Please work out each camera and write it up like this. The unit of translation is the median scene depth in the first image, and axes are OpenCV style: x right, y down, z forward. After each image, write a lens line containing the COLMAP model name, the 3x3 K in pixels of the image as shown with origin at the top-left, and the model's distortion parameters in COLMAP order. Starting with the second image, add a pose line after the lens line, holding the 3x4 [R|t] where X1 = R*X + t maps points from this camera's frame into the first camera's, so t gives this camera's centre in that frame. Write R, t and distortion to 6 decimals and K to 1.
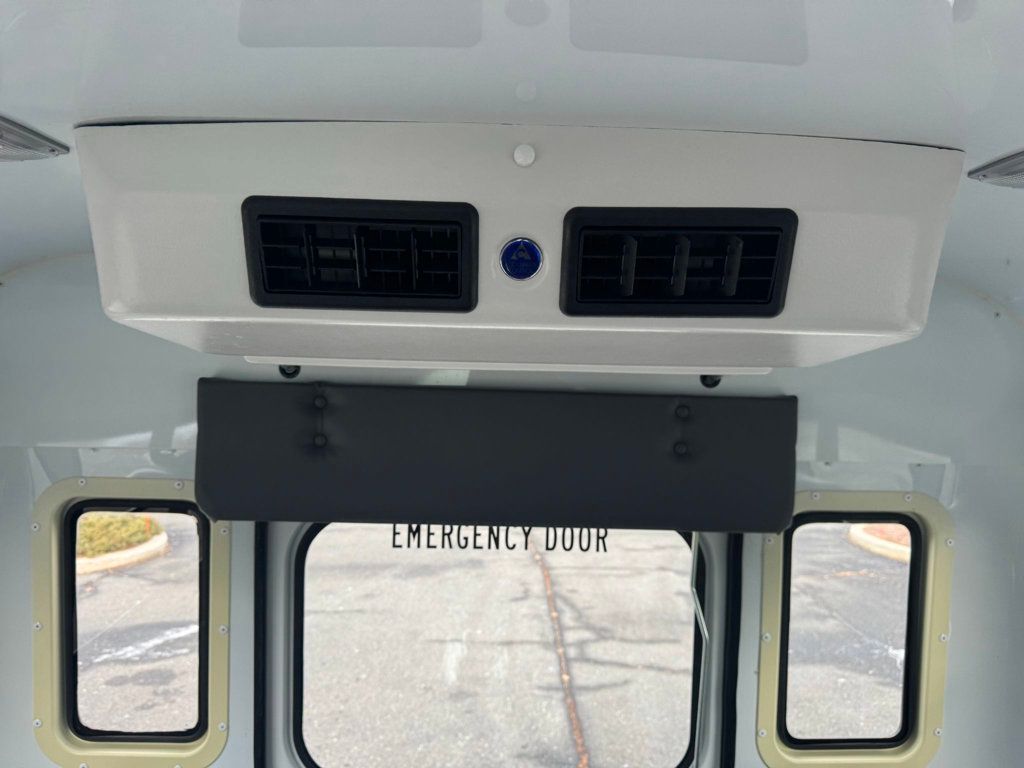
lens RADIAL K [[715.3, 0, 512.0], [0, 715.3, 384.0], [0, 0, 1]] dist [0.066032, -0.065820]
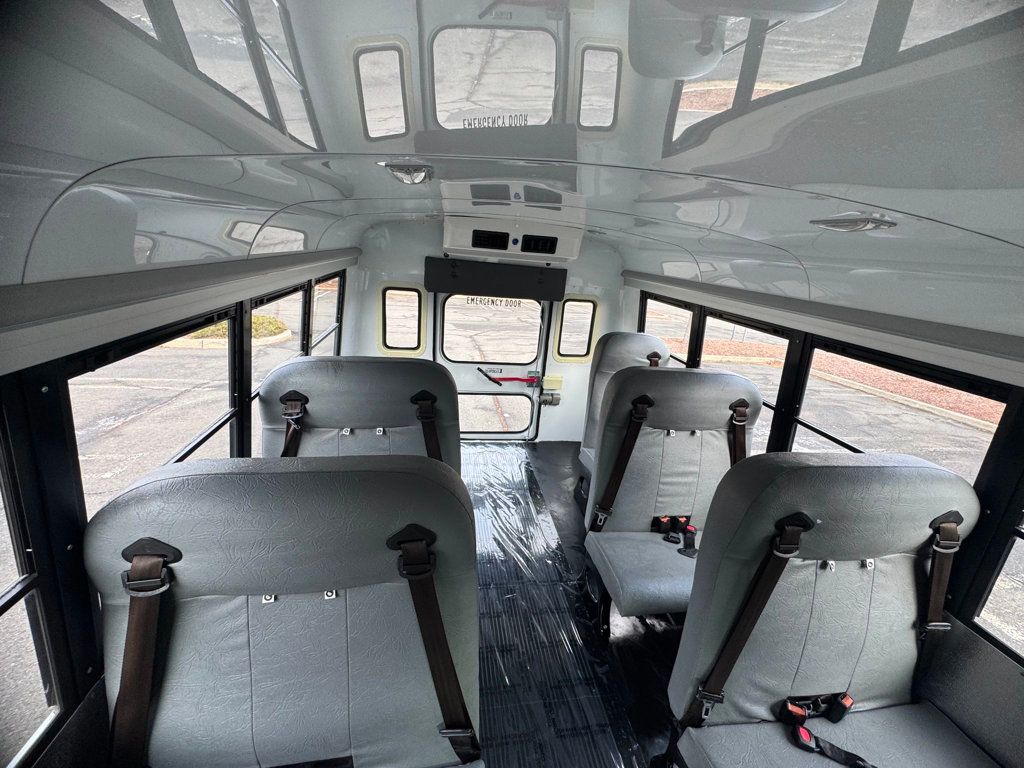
lens RADIAL K [[406.9, 0, 512.0], [0, 406.9, 384.0], [0, 0, 1]] dist [-0.003217, 0.000022]
pose [[0.989213, 0.016893, 0.145507, -0.248771], [-0.057548, 0.958279, 0.279982, 0.011179], [-0.134707, -0.285336, 0.948914, -1.327940]]
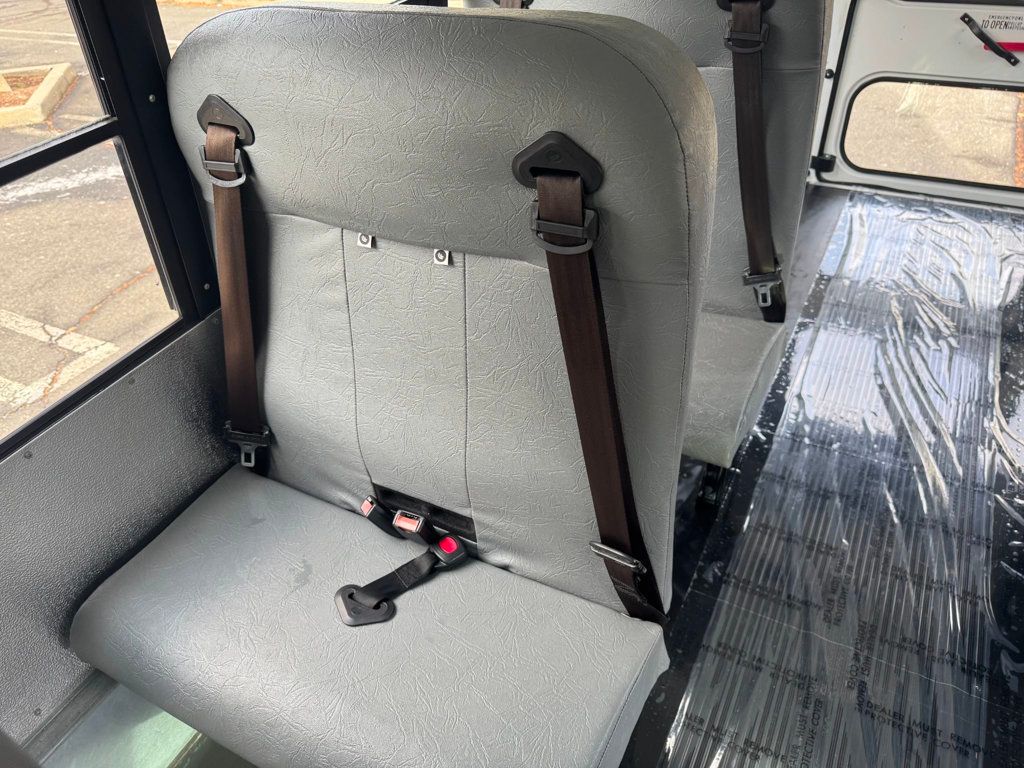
lens RADIAL K [[715.3, 0, 512.0], [0, 715.3, 384.0], [0, 0, 1]] dist [0.066032, -0.065820]
pose [[0.867605, 0.254940, -0.426928, -0.070777], [0.055646, 0.803399, 0.592835, 0.208674], [0.494131, -0.538103, 0.682847, -1.272892]]
